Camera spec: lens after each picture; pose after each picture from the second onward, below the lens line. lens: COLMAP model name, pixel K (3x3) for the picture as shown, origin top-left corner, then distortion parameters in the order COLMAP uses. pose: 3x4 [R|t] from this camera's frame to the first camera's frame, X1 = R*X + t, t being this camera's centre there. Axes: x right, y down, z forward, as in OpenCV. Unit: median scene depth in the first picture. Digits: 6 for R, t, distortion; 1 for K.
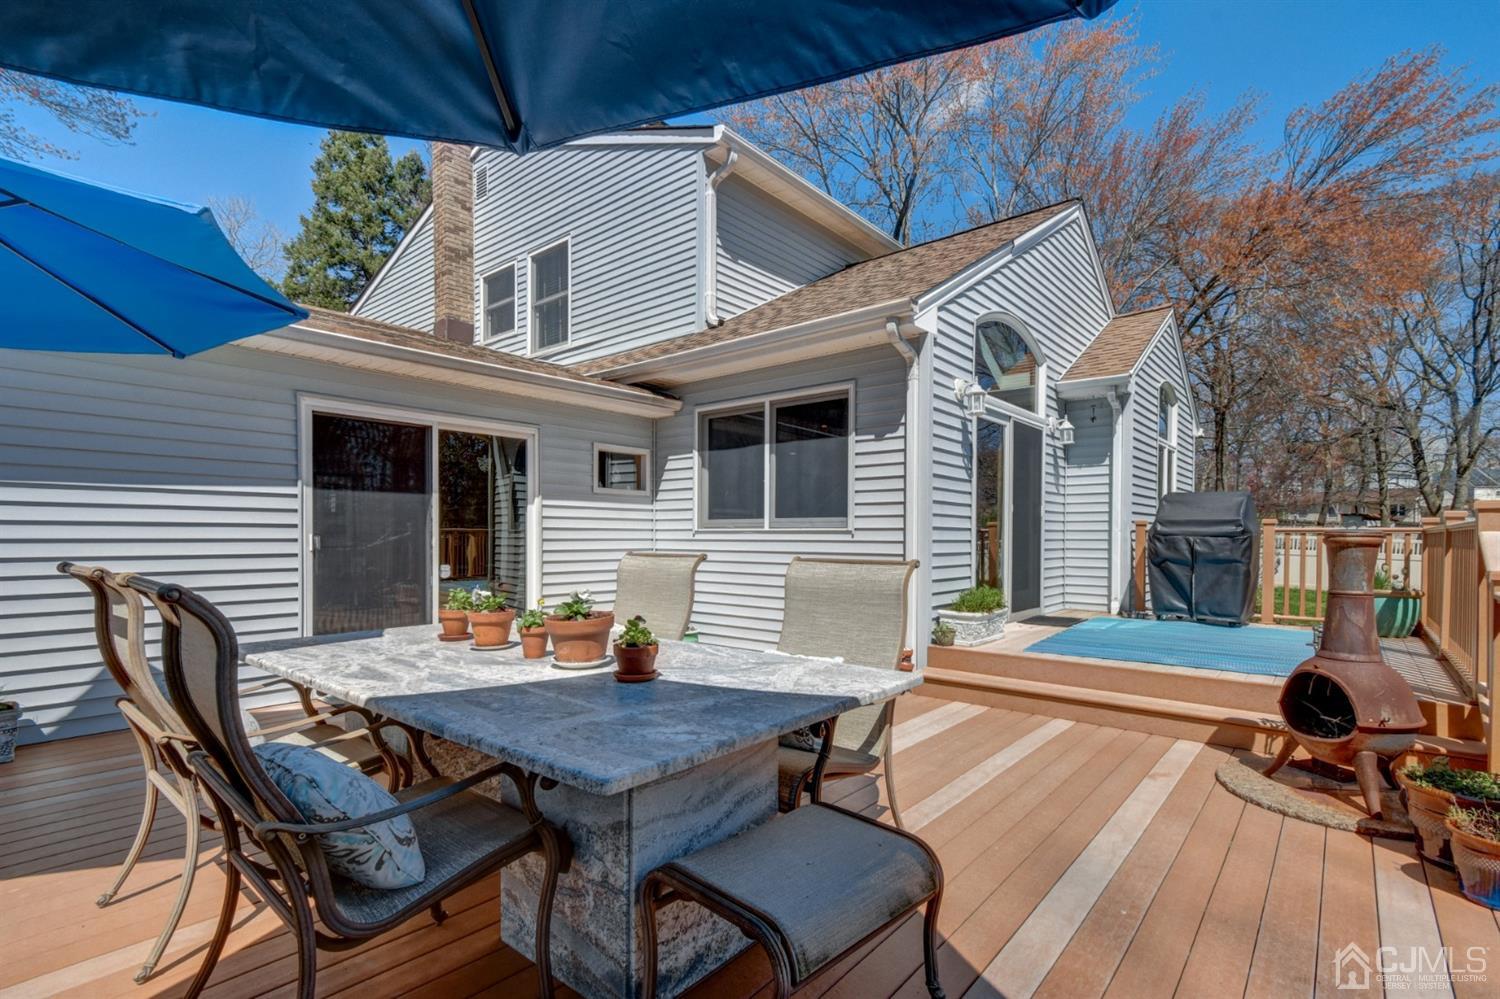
lens RADIAL K [[684.2, 0, 760.7], [0, 684.2, 536.4], [0, 0, 1]] dist [0.008844, -0.000247]
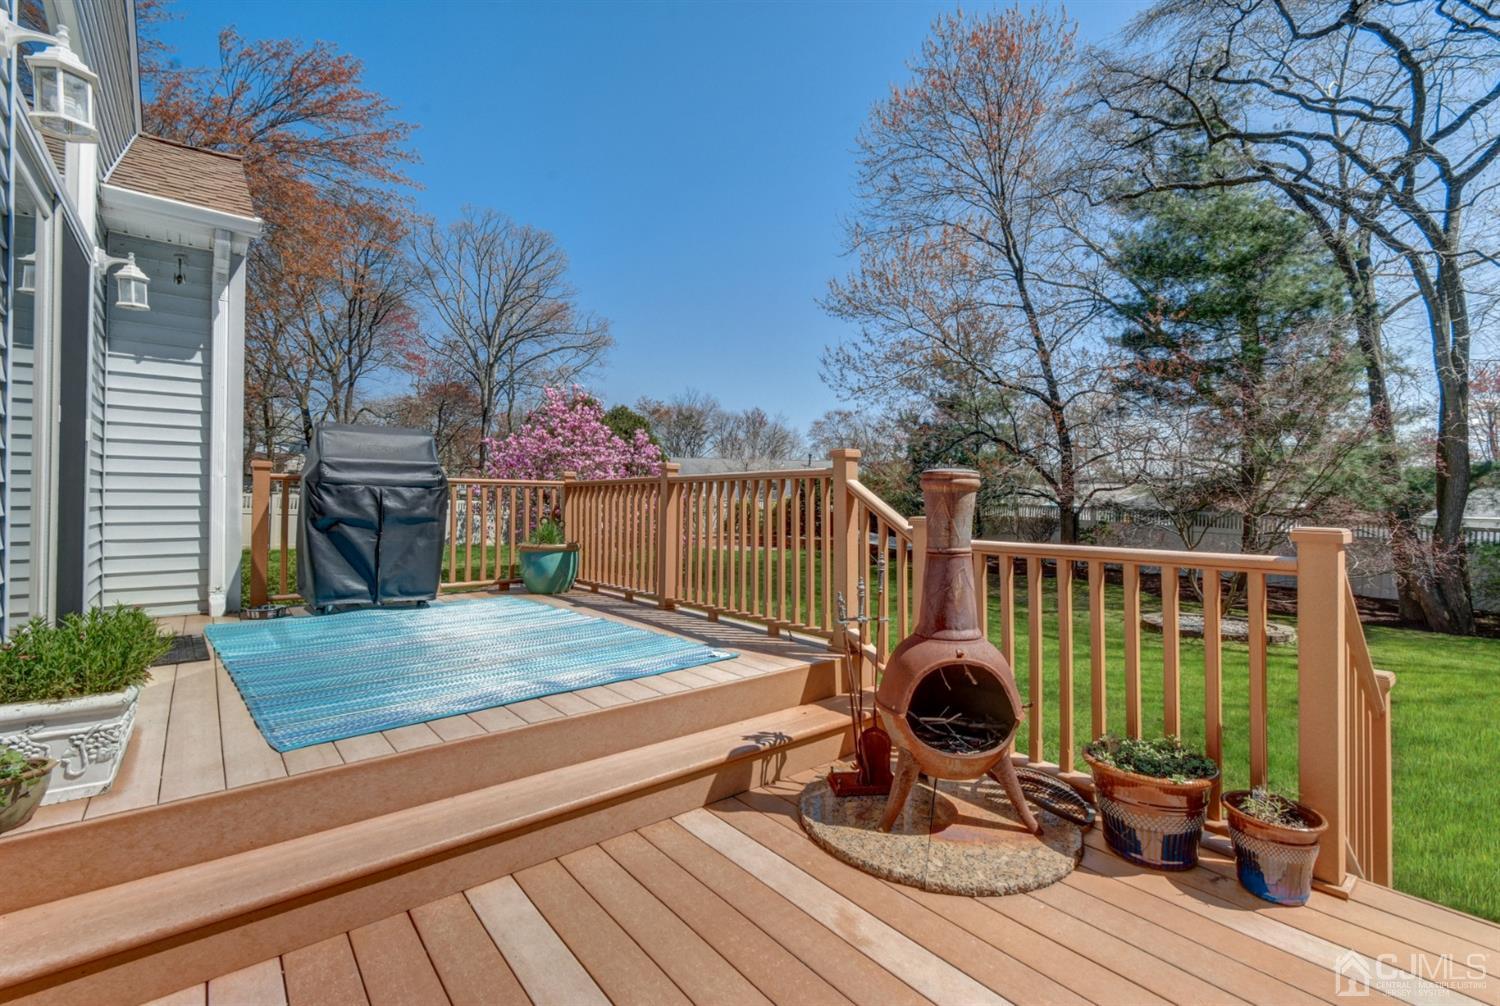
lens RADIAL K [[665.8, 0, 752.7], [0, 665.8, 495.5], [0, 0, 1]] dist [0.020963, 0.000257]
pose [[0.188883, 0.003865, 0.981992, 0.029989], [-0.003817, 0.999988, -0.003201, 0.010224], [-0.981992, -0.003143, 0.188895, 0.493765]]
